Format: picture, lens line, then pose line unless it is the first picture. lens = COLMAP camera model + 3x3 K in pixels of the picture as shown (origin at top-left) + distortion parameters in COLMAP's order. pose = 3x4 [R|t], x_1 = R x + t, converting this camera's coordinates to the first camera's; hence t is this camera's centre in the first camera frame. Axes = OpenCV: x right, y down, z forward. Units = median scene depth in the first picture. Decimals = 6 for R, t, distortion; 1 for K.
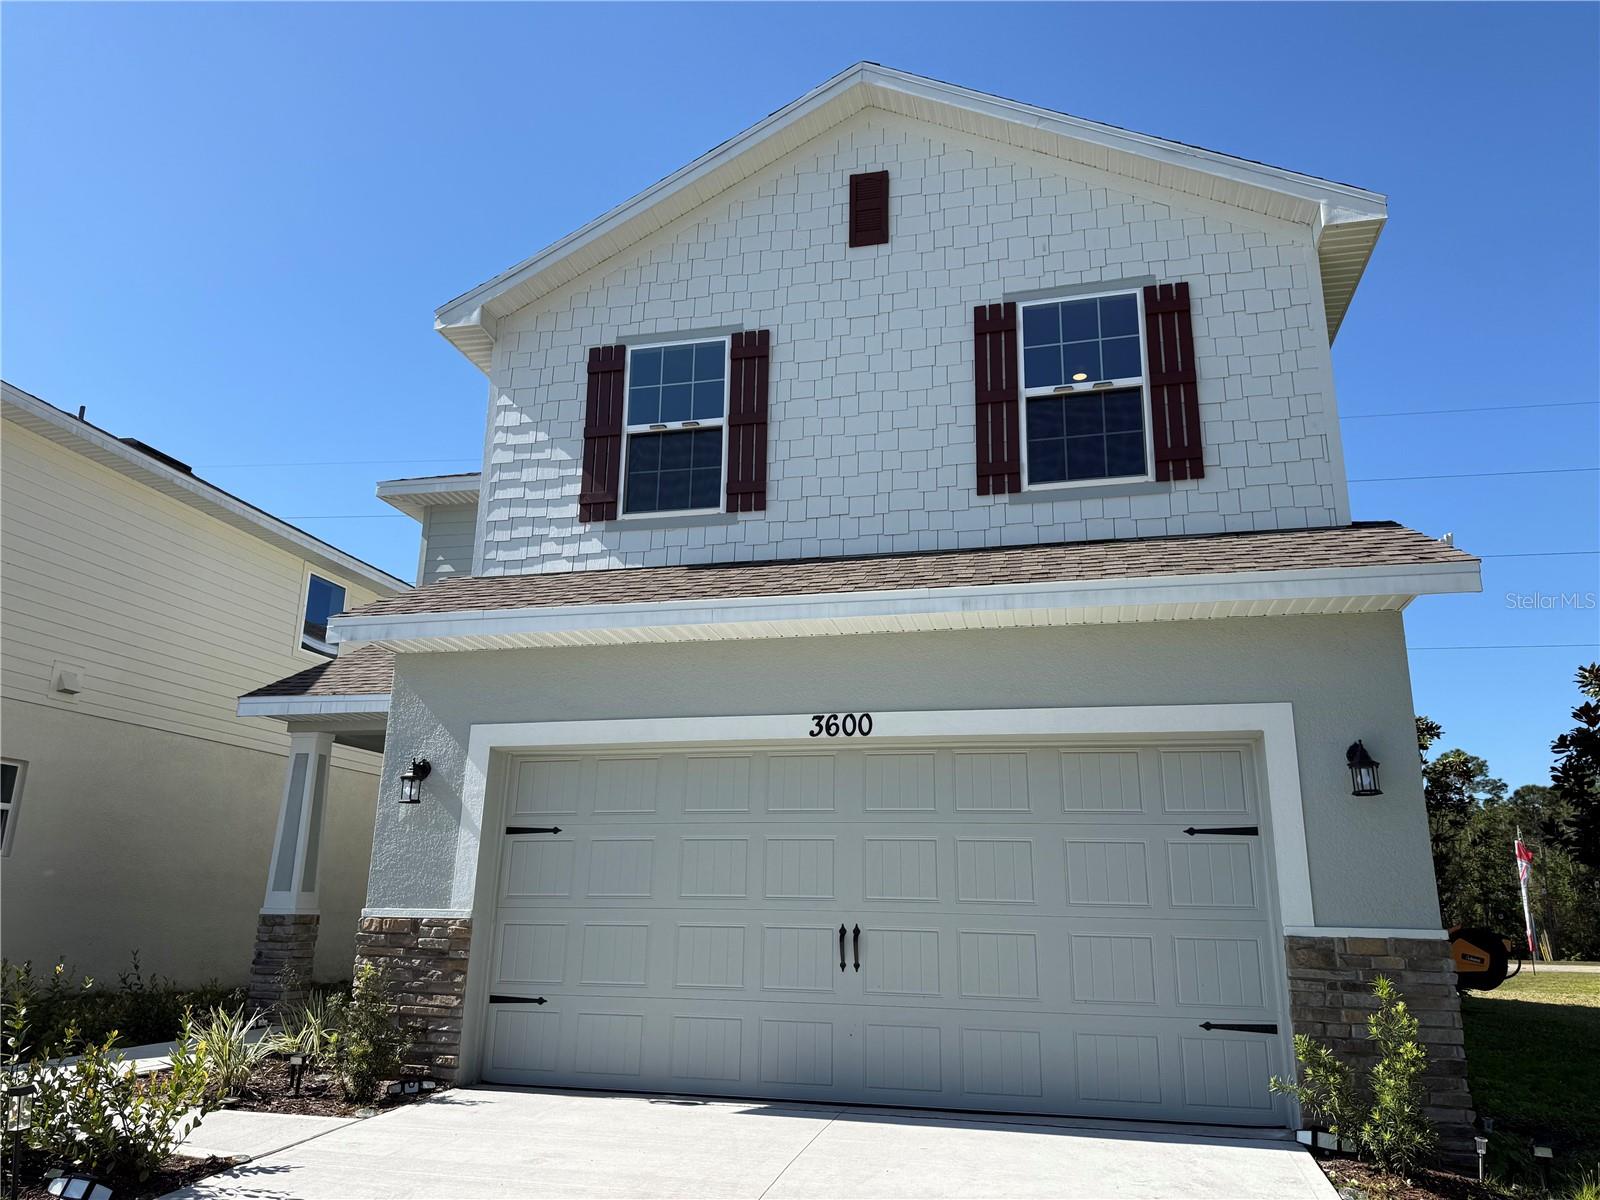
lens RADIAL K [[1122.0, 0, 796.7], [0, 1122.0, 622.1], [0, 0, 1]] dist [0.071888, -0.091288]
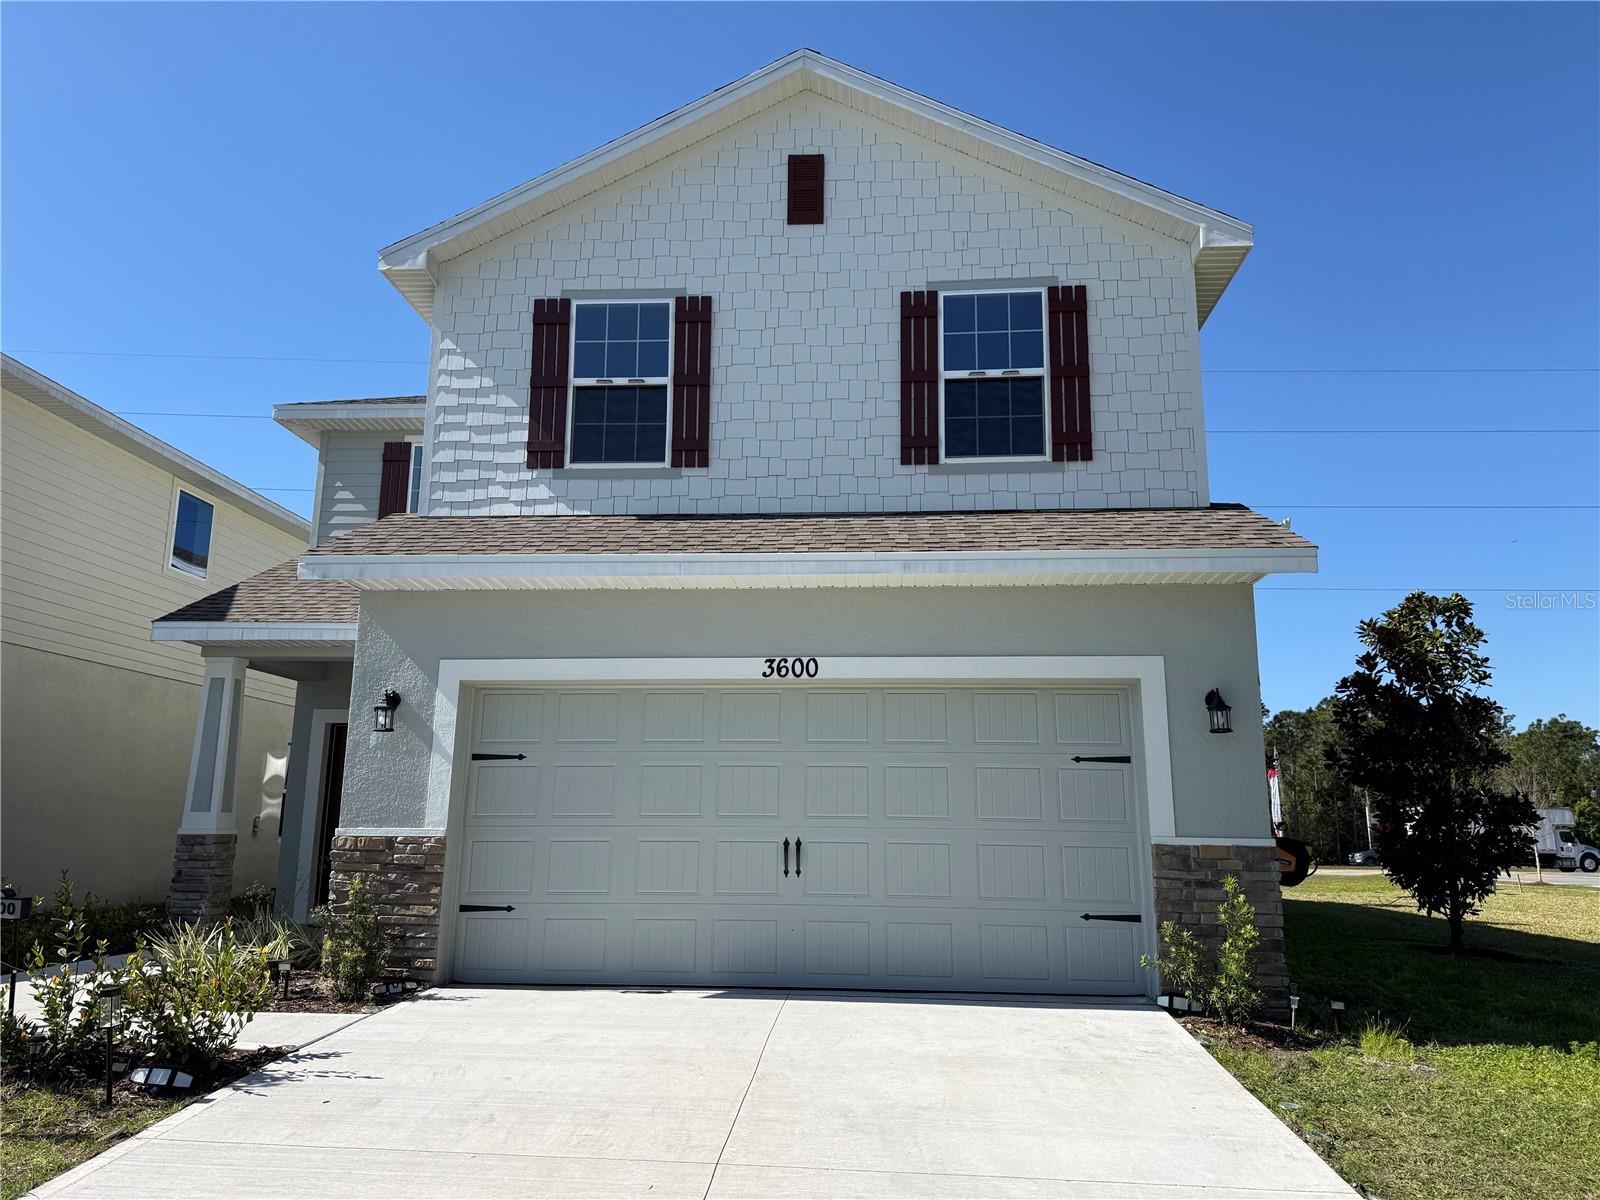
lens RADIAL K [[1110.7, 0, 806.0], [0, 1110.7, 622.2], [0, 0, 1]] dist [0.098409, -0.141621]
pose [[0.986255, 0.023321, 0.163576, -0.115939], [-0.034710, 0.997141, 0.067116, -0.027265], [-0.161543, -0.071871, 0.984245, -0.100633]]
